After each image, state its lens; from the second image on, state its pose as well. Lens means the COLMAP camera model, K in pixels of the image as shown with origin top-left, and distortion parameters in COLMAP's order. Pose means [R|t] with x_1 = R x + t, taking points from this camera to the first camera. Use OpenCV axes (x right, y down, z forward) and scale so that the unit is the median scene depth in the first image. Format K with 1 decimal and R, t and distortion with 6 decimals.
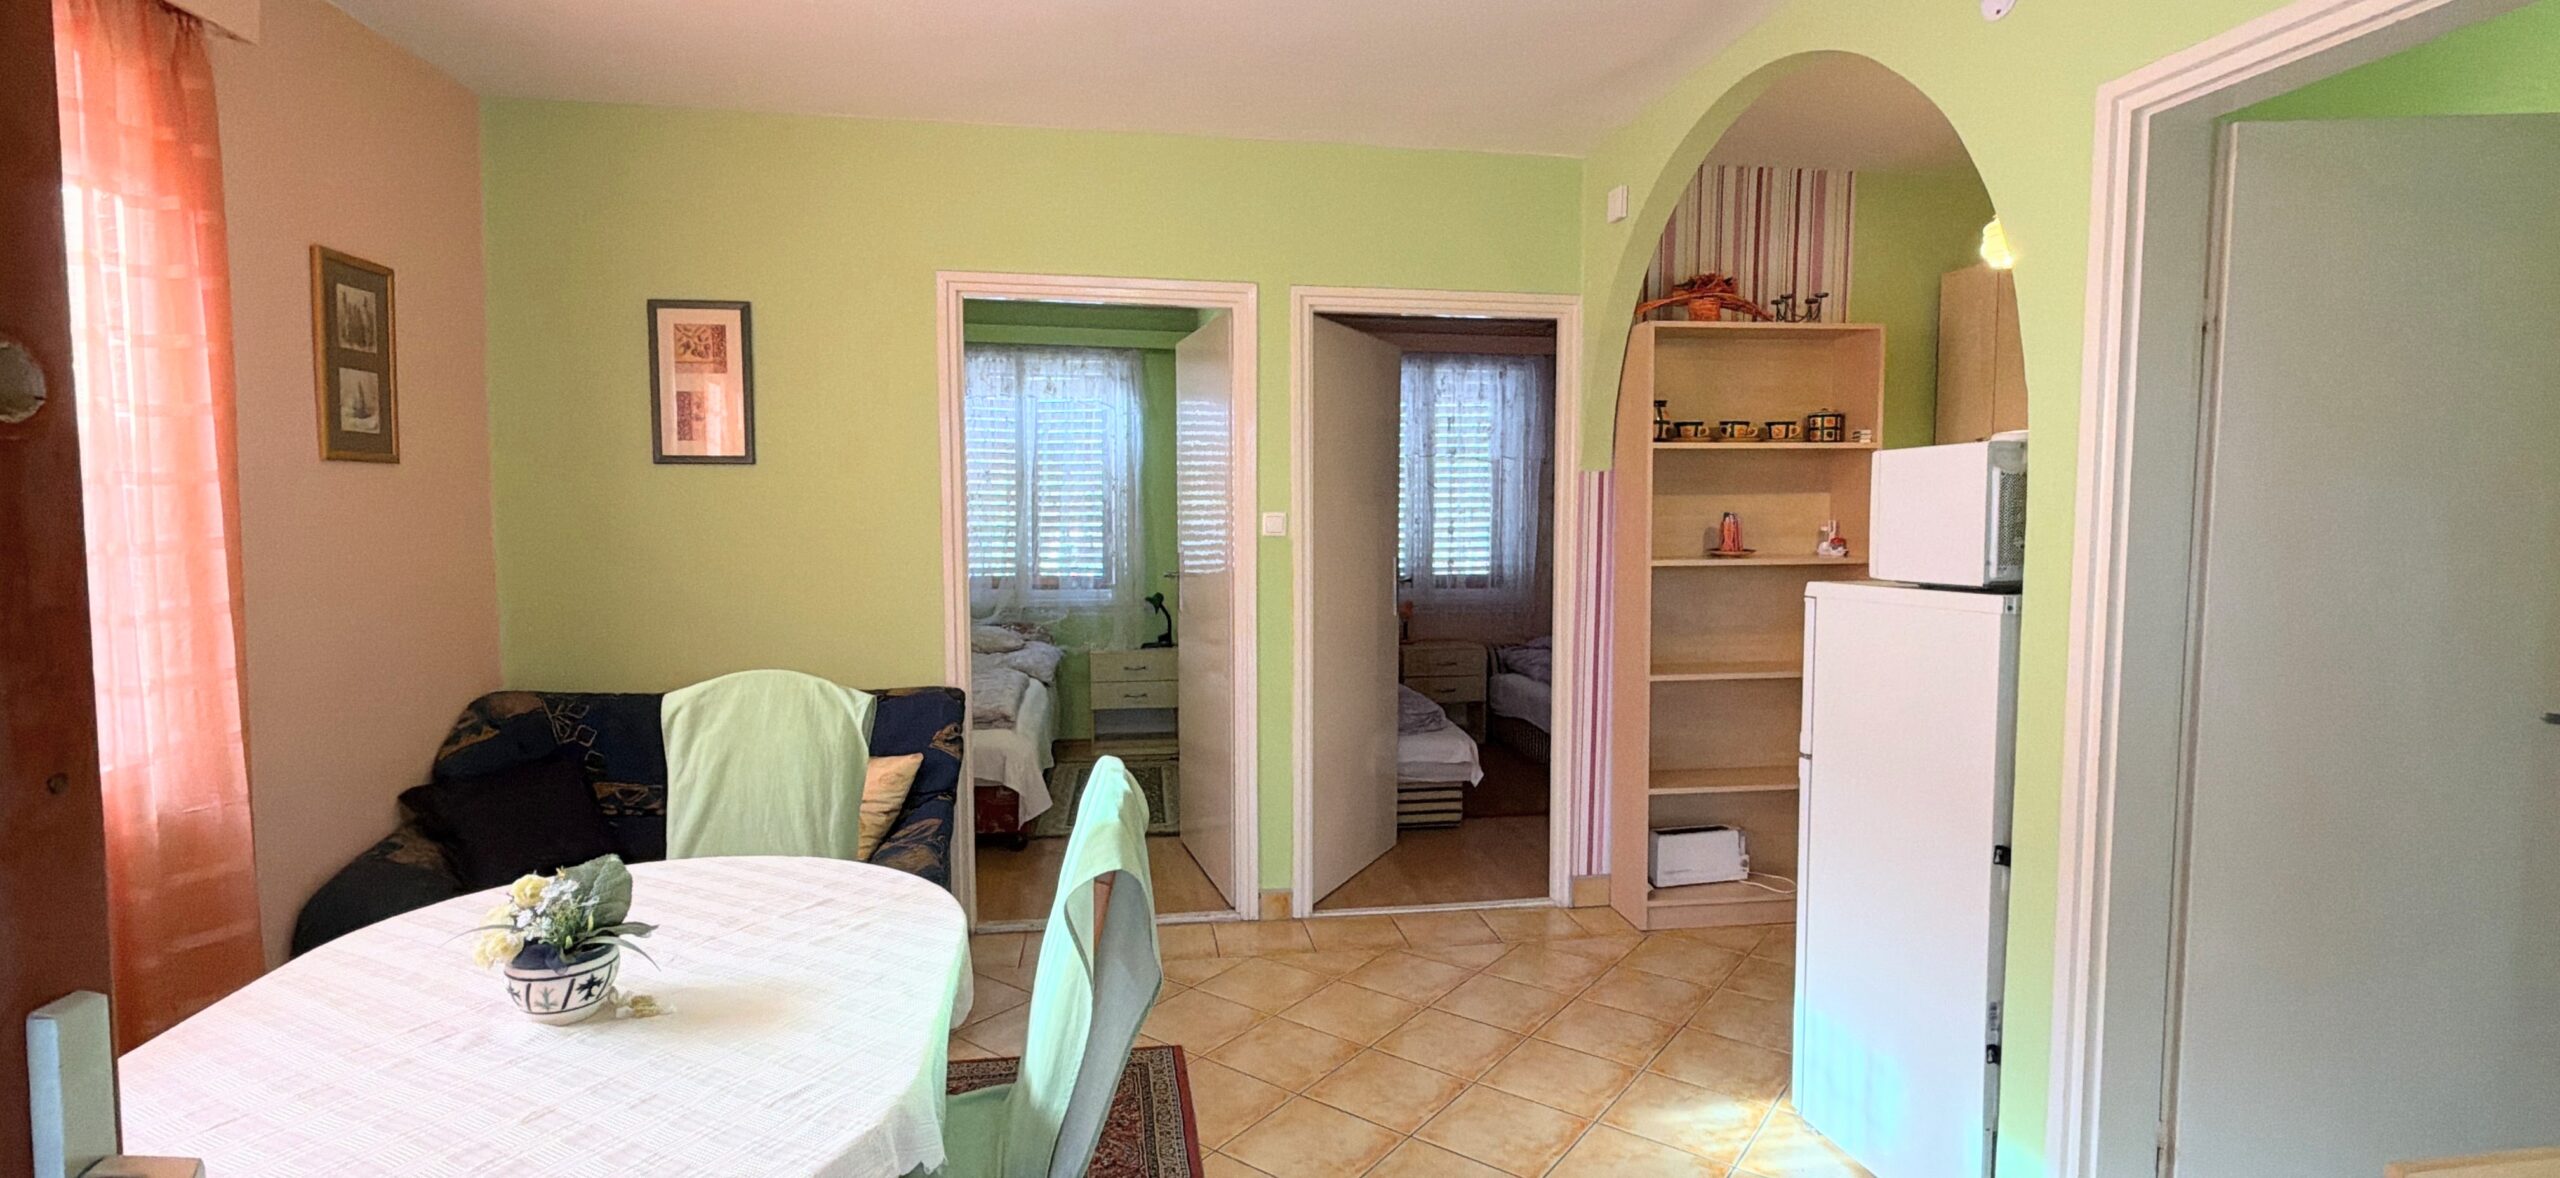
lens RADIAL K [[1158.9, 0, 1287.8], [0, 1158.9, 596.8], [0, 0, 1]] dist [0.000309, -0.000827]
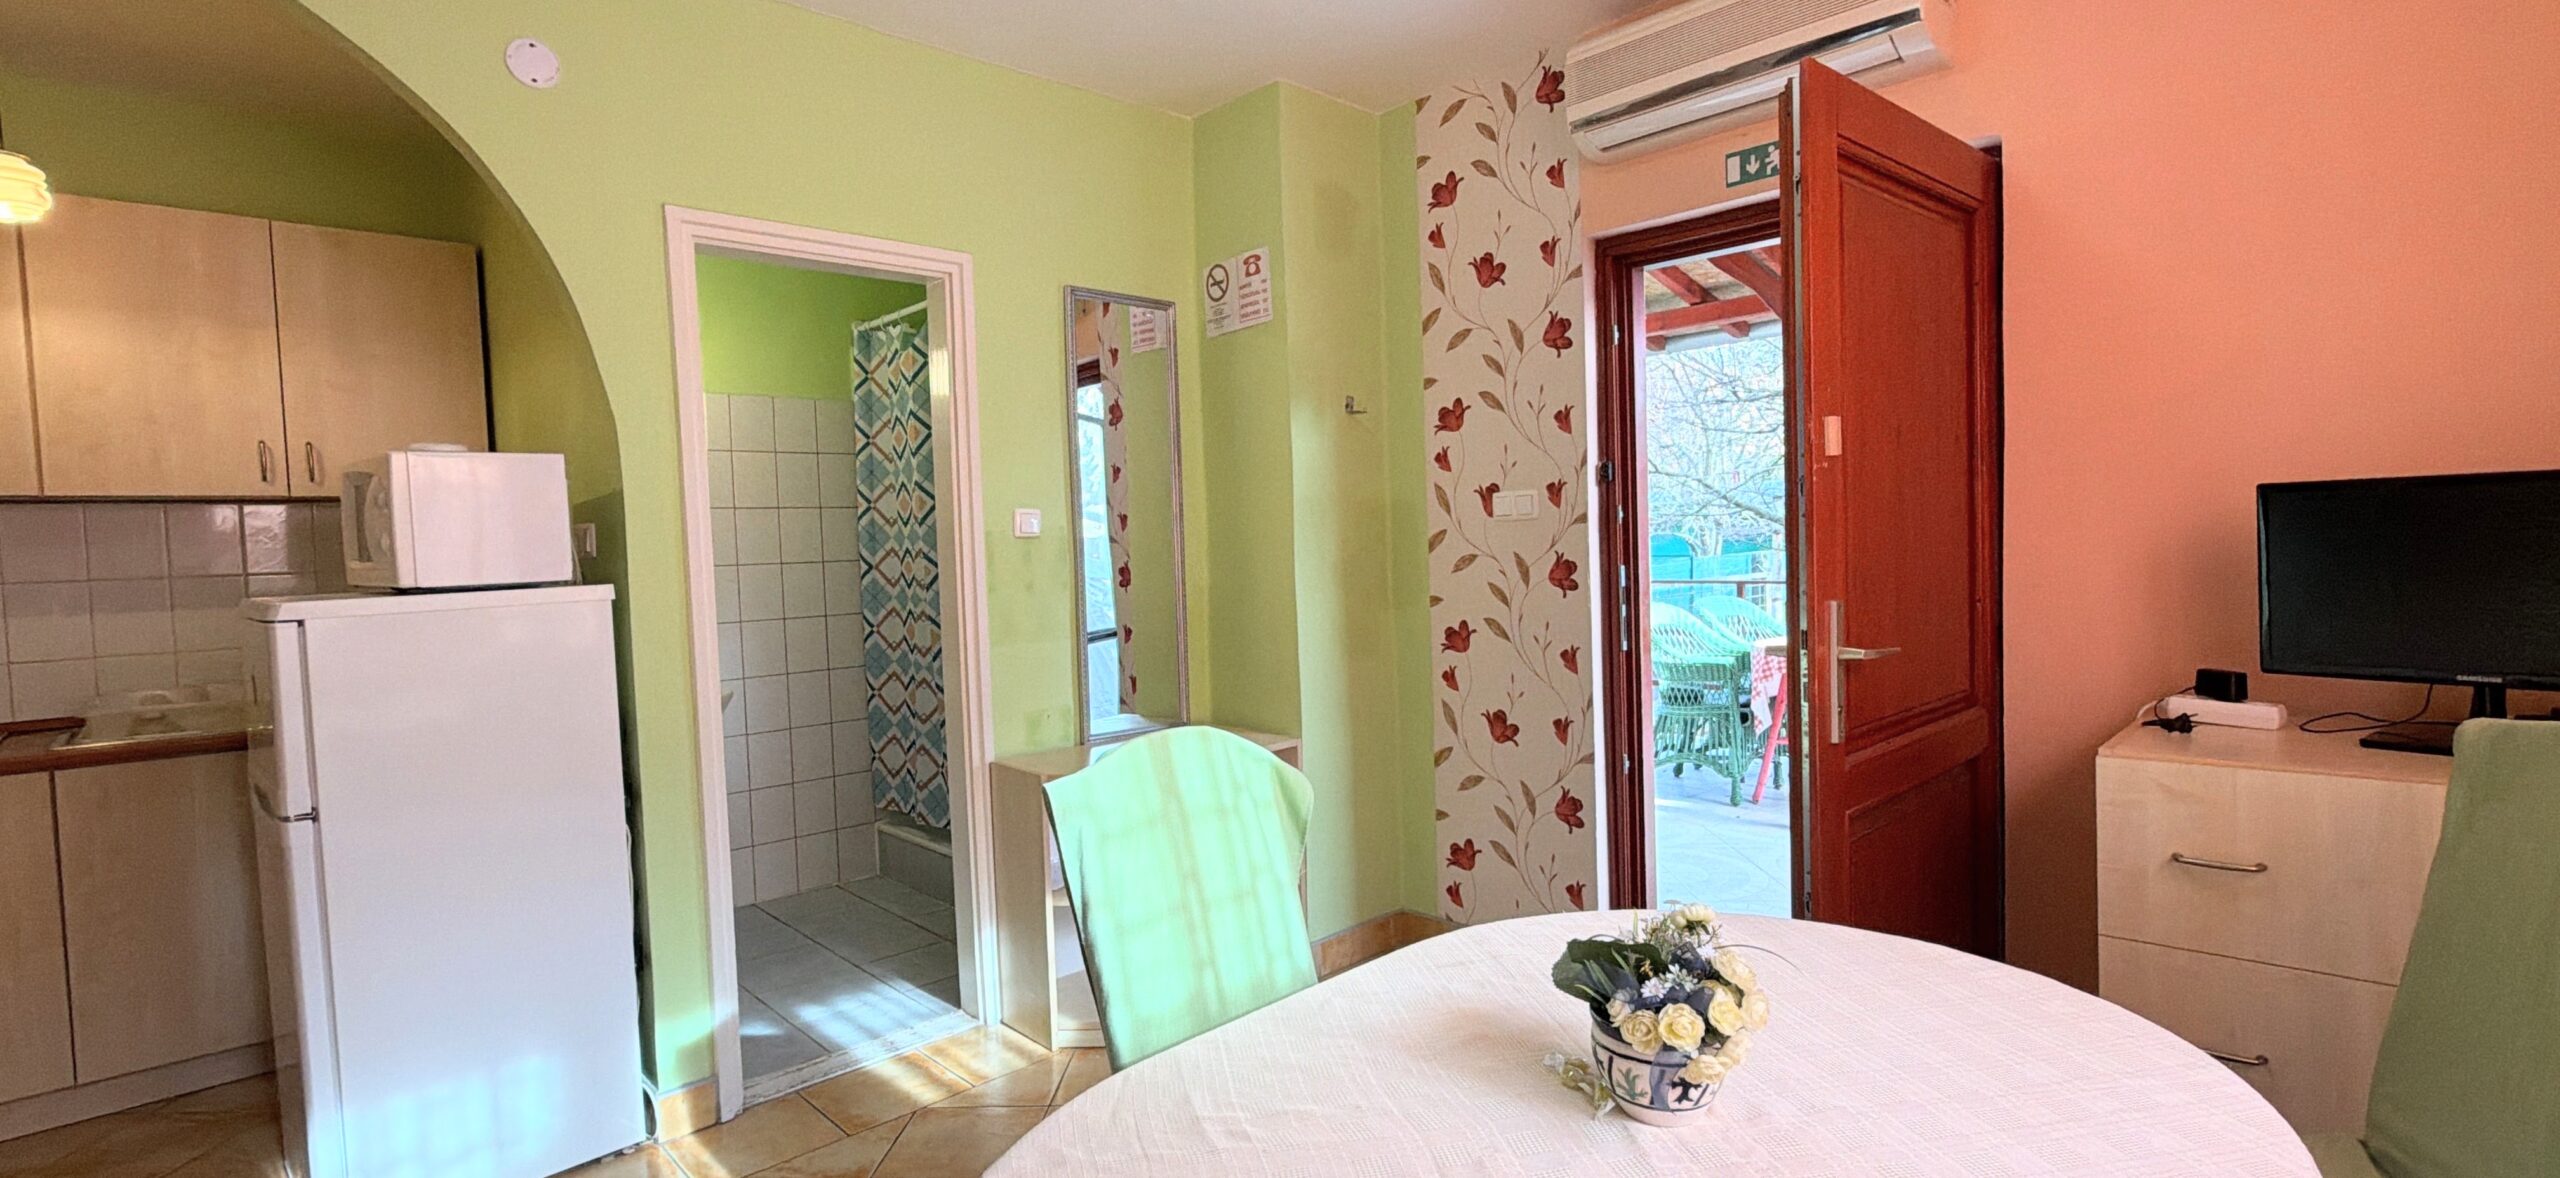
lens RADIAL K [[1158.9, 0, 1282.3], [0, 1158.9, 591.7], [0, 0, 1]] dist [0.000309, -0.000827]
pose [[-0.575156, -0.022510, 0.817734, -0.404579], [0.089409, 0.991903, 0.090191, -0.020611], [-0.813143, 0.124987, -0.568486, 0.587313]]
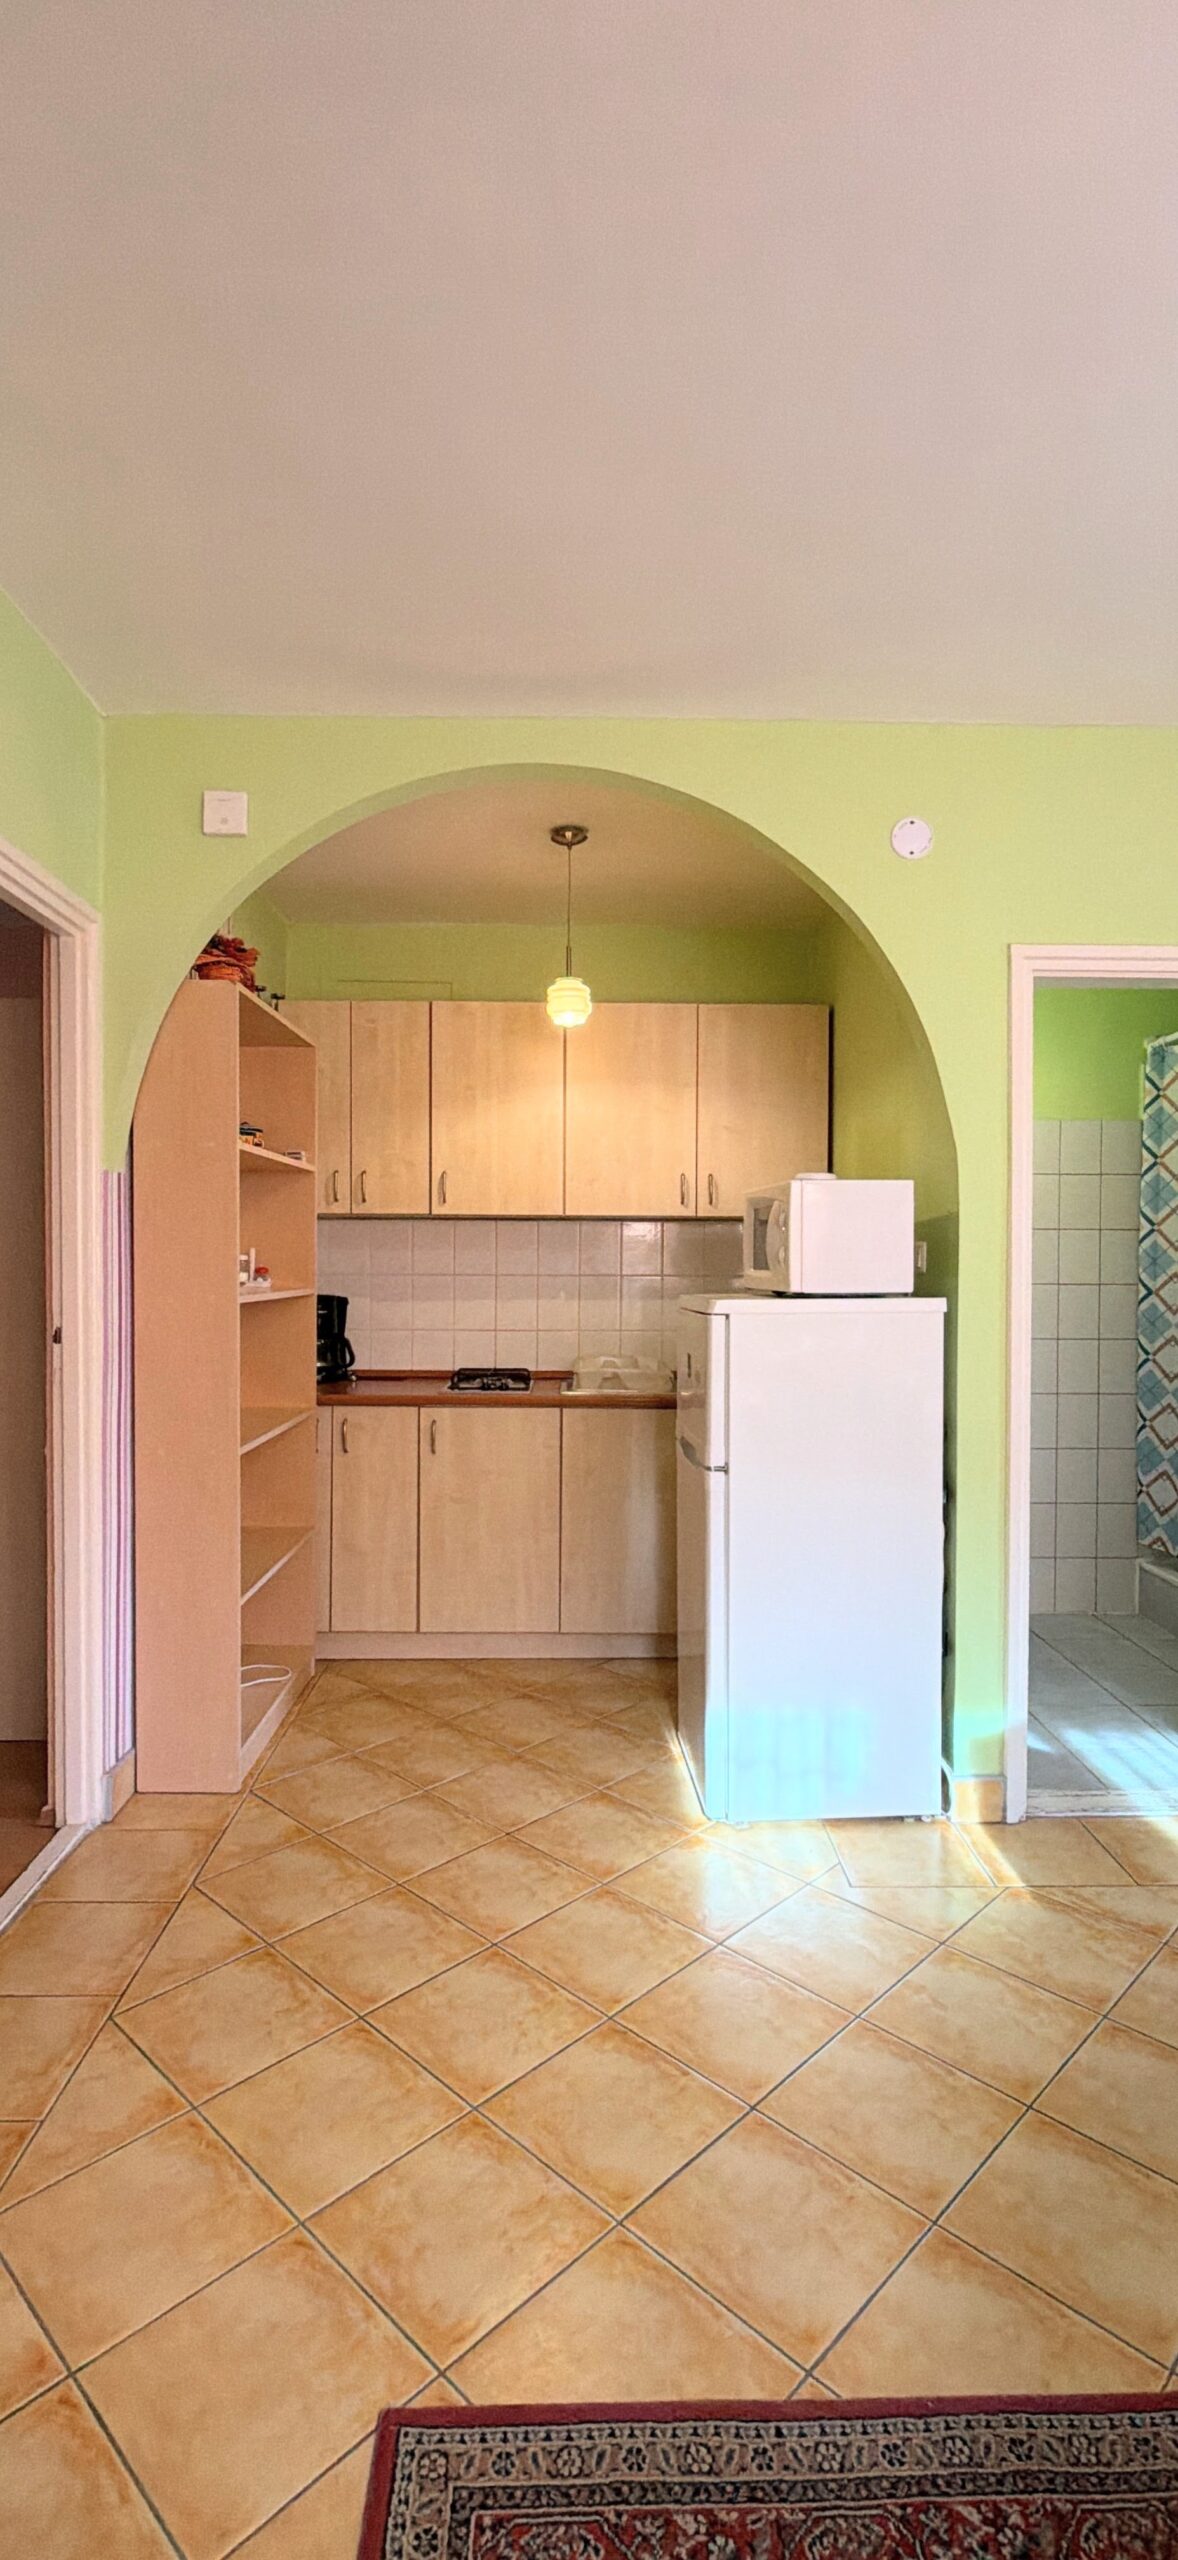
lens RADIAL K [[1158.9, 0, 591.9], [0, 1158.9, 1287.0], [0, 0, 1]] dist [0.000309, -0.000827]
pose [[0.130140, -0.016739, 0.991354, -0.390954], [0.066627, 0.997745, 0.008100, -0.026568], [-0.989255, 0.064997, 0.130962, 0.642262]]
